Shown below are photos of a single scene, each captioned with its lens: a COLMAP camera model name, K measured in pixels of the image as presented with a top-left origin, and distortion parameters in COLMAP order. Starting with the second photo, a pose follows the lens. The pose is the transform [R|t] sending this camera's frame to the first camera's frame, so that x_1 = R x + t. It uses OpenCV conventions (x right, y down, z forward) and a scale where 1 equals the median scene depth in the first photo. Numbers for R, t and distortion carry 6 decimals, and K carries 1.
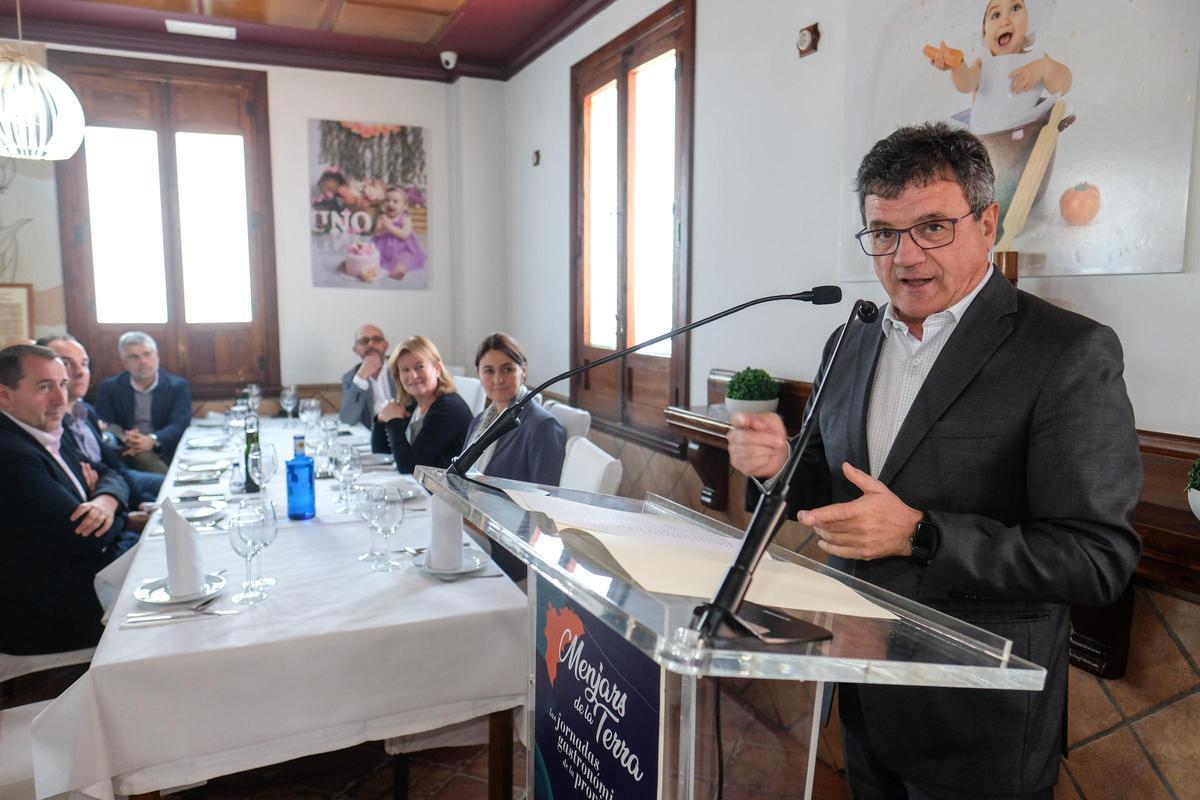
lens RADIAL K [[849.2, 0, 600.0], [0, 849.2, 400.0], [0, 0, 1]] dist [-0.010624, 0.005494]
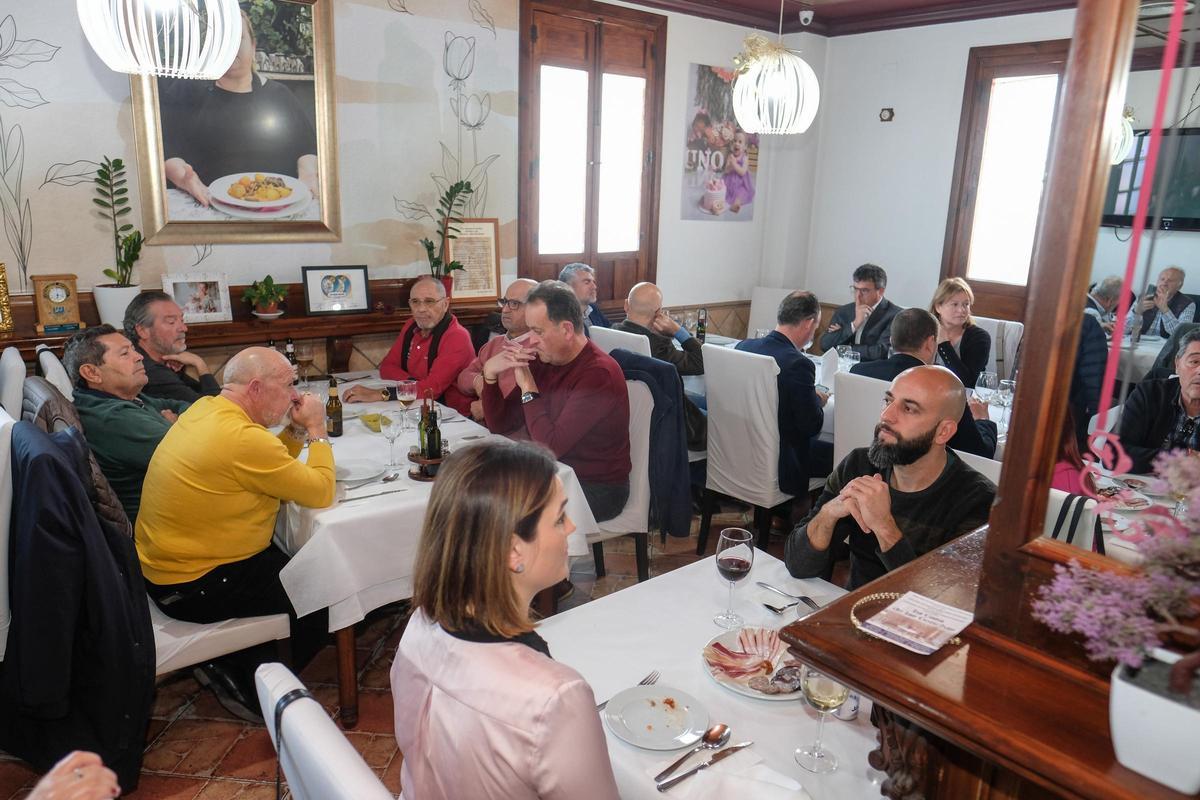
lens RADIAL K [[849.2, 0, 600.0], [0, 849.2, 400.0], [0, 0, 1]] dist [-0.010624, 0.005494]
pose [[0.953770, -0.049224, 0.296480, -1.135296], [0.008943, 0.990707, 0.135717, -0.073564], [-0.300406, -0.126792, 0.945347, -0.071551]]
